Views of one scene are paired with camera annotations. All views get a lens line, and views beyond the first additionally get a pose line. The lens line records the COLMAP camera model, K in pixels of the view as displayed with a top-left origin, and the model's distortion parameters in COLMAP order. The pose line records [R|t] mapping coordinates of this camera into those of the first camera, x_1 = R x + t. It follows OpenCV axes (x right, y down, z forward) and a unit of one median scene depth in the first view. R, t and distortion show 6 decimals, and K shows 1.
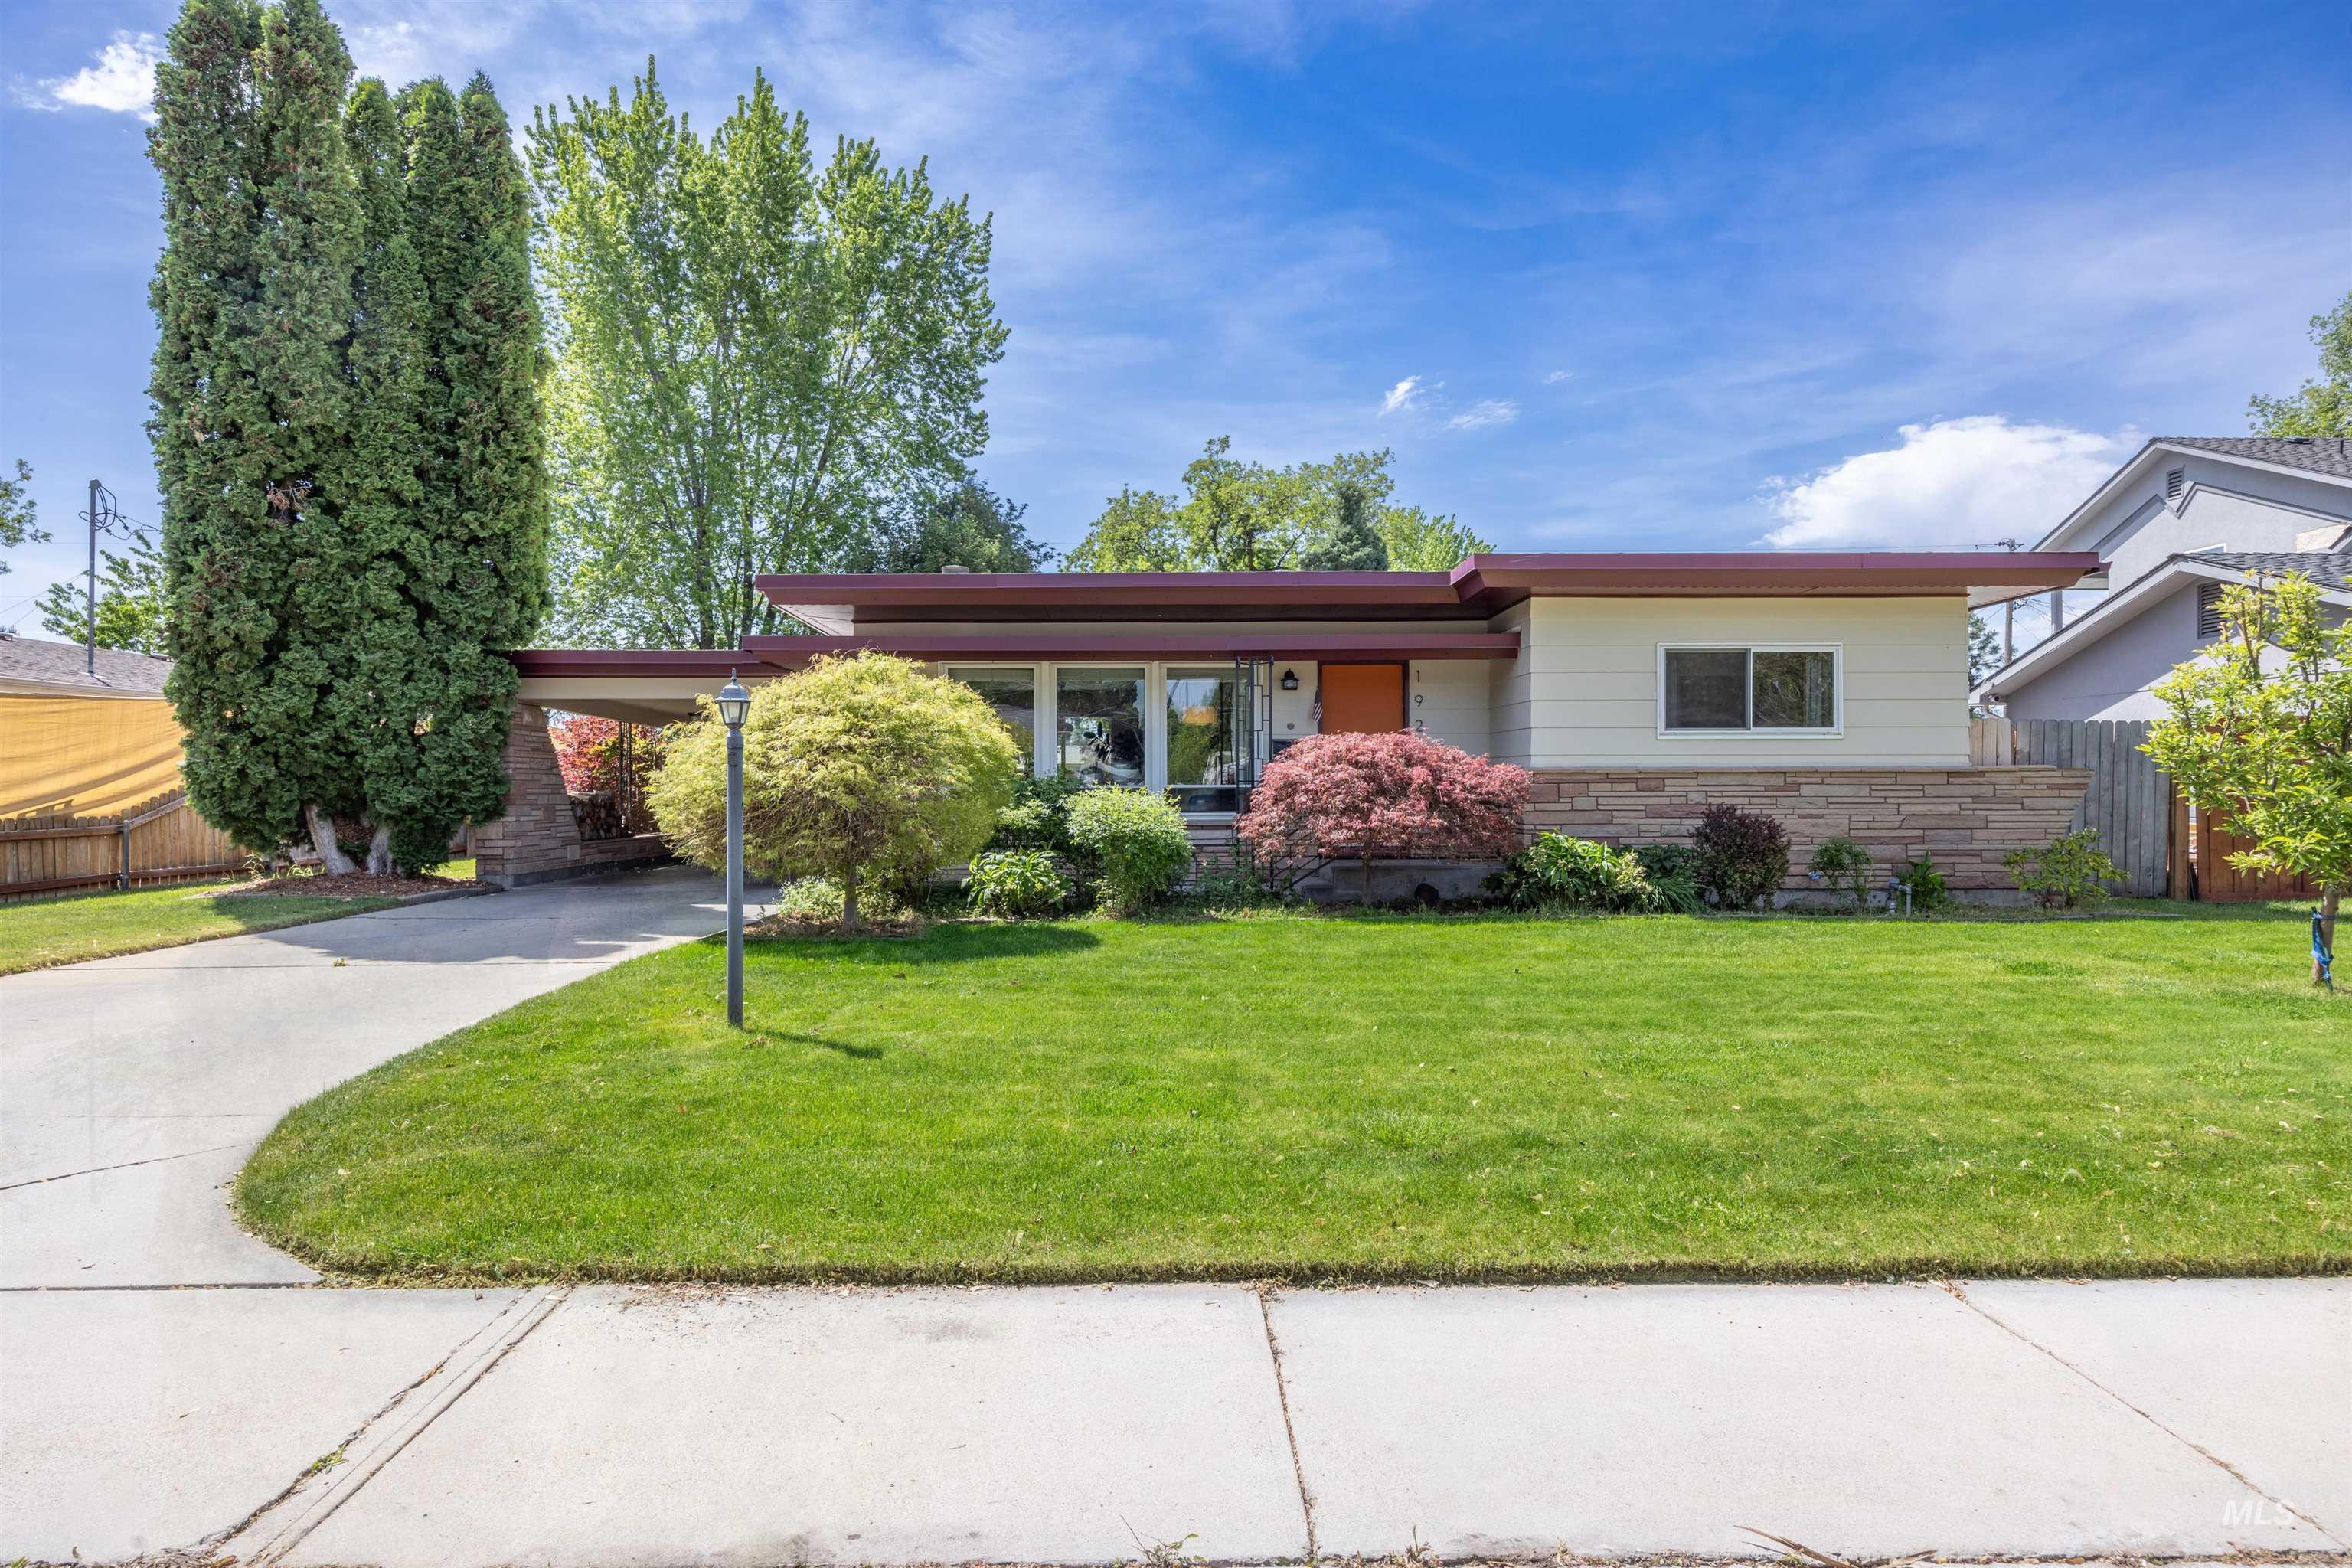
lens RADIAL K [[1316.1, 0, 1184.5], [0, 1316.1, 791.1], [0, 0, 1]] dist [0.000304, -0.000455]
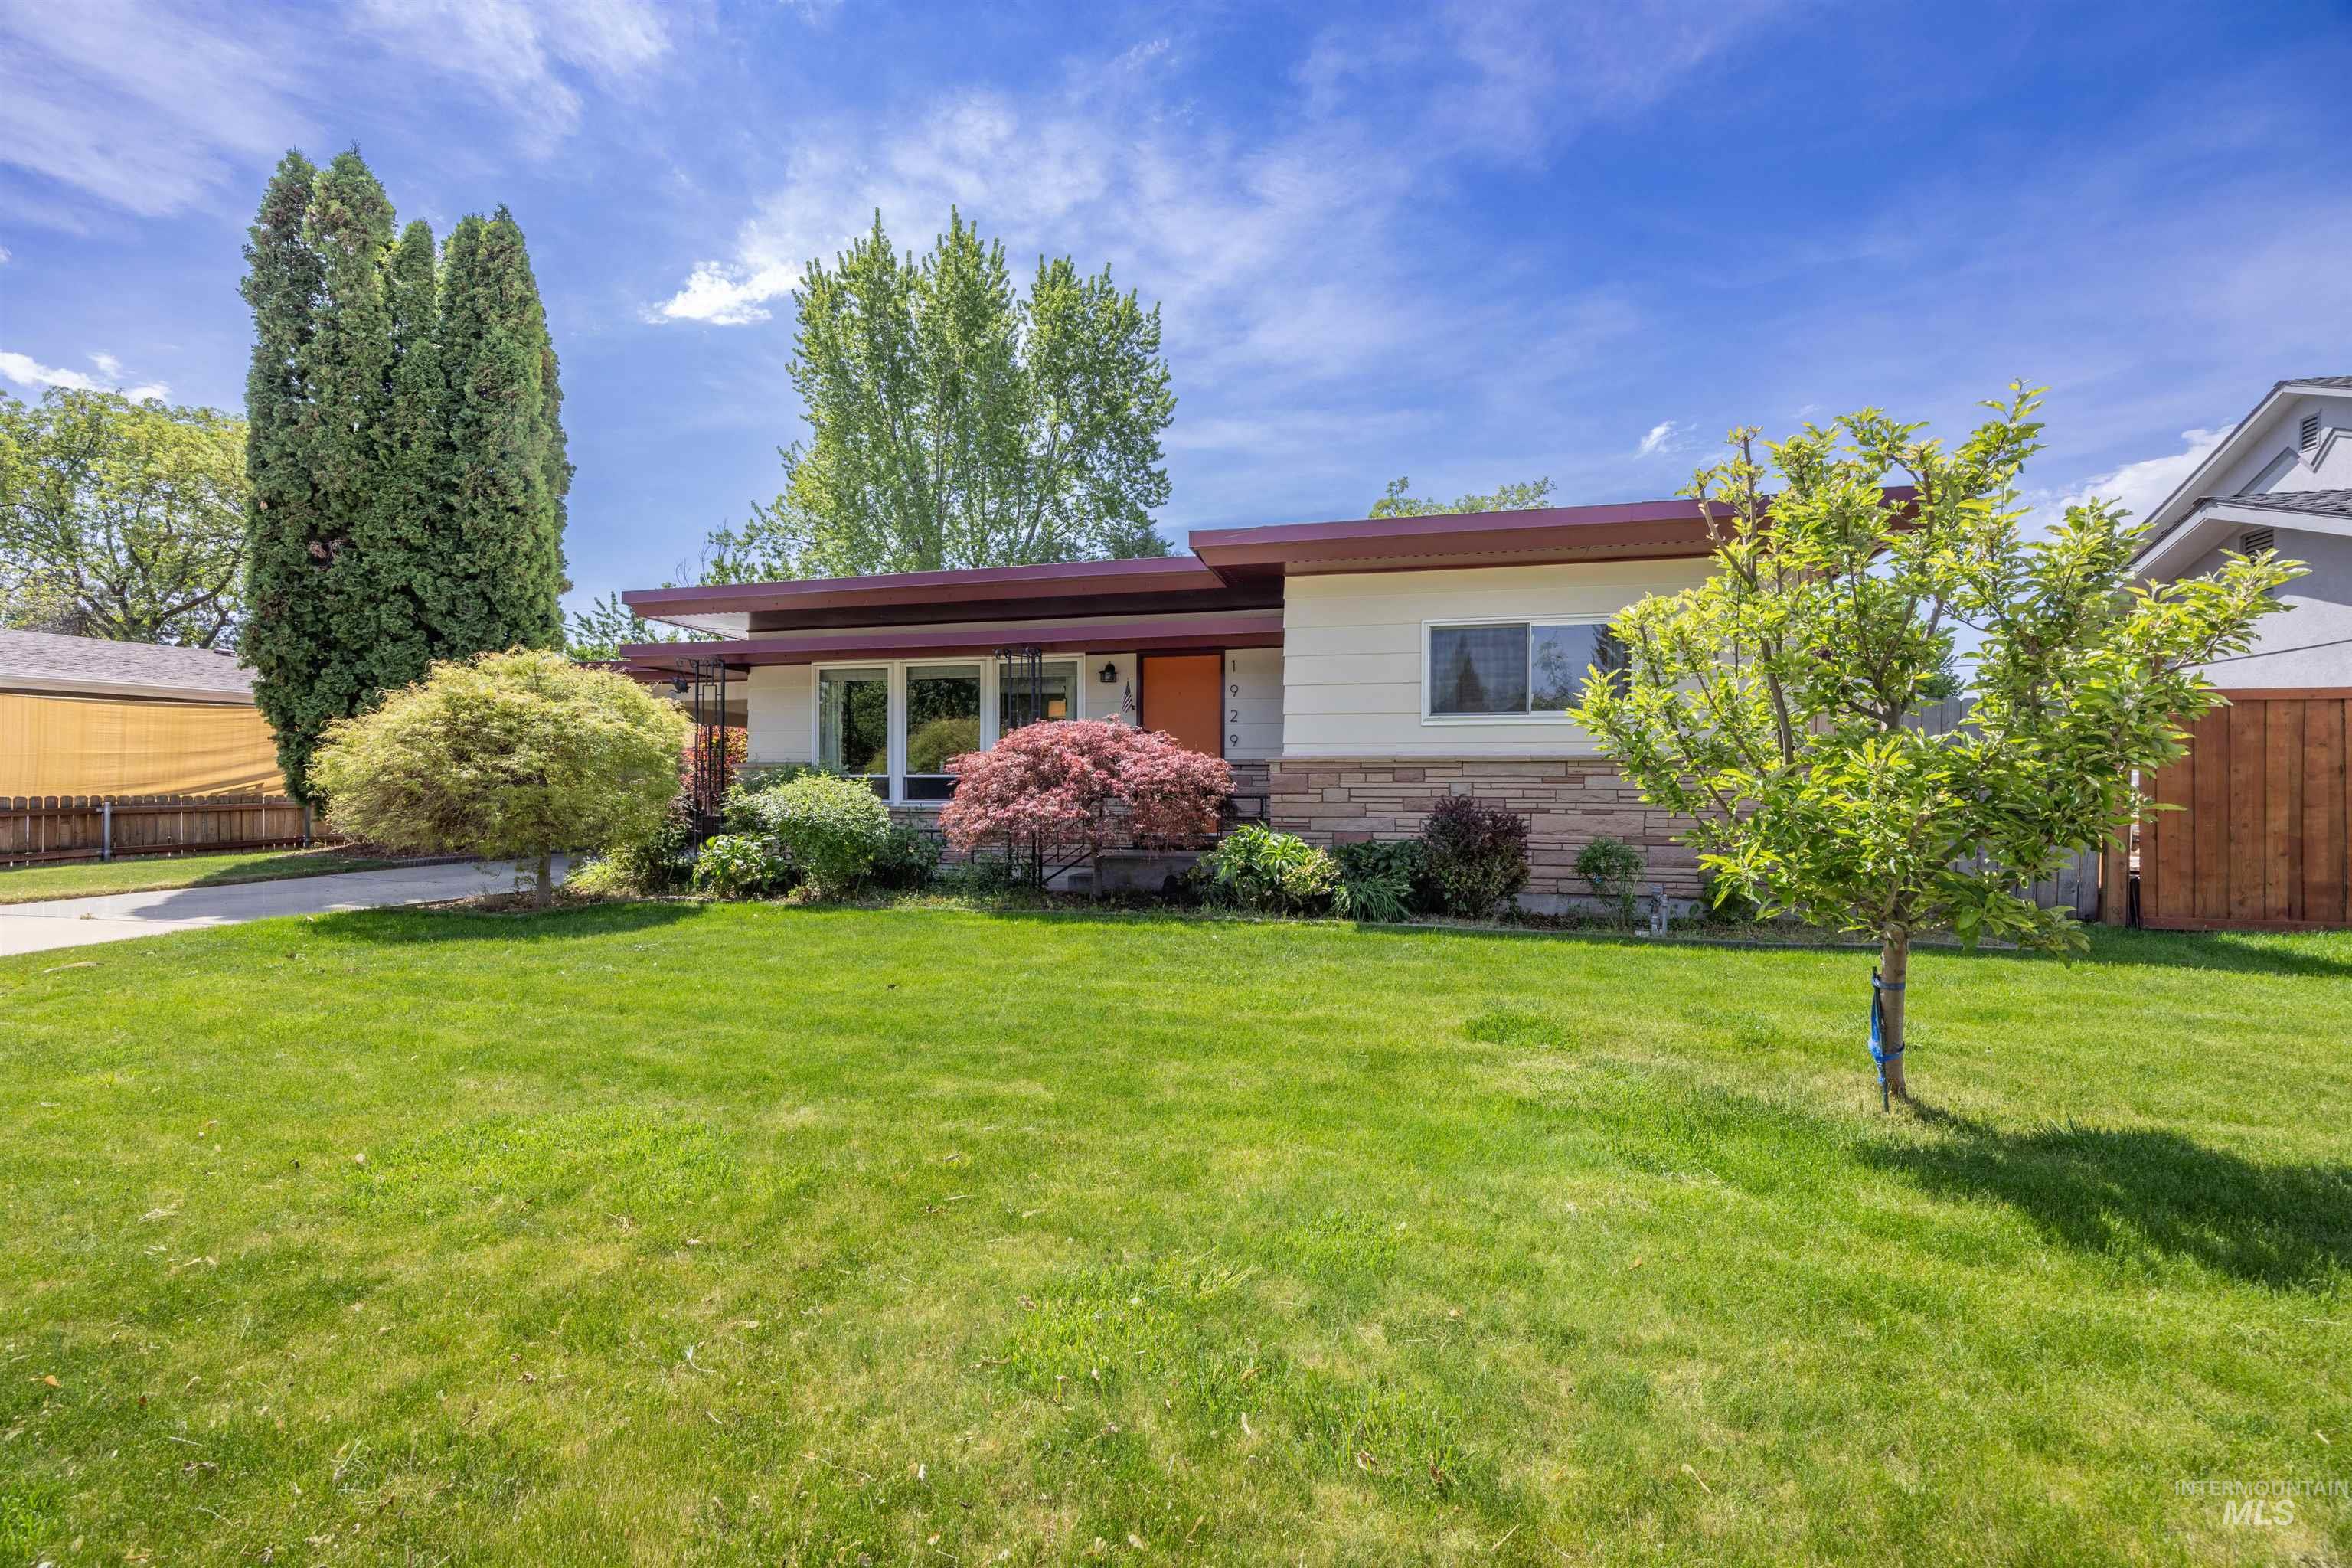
lens RADIAL K [[1044.1, 0, 1167.6], [0, 1044.1, 788.4], [0, 0, 1]] dist [-0.013114, 0.000694]
pose [[0.960706, 0.007047, -0.277479, 0.370108], [-0.005636, 0.999967, 0.005880, 0.000986], [0.277511, -0.004085, 0.960714, 0.238989]]
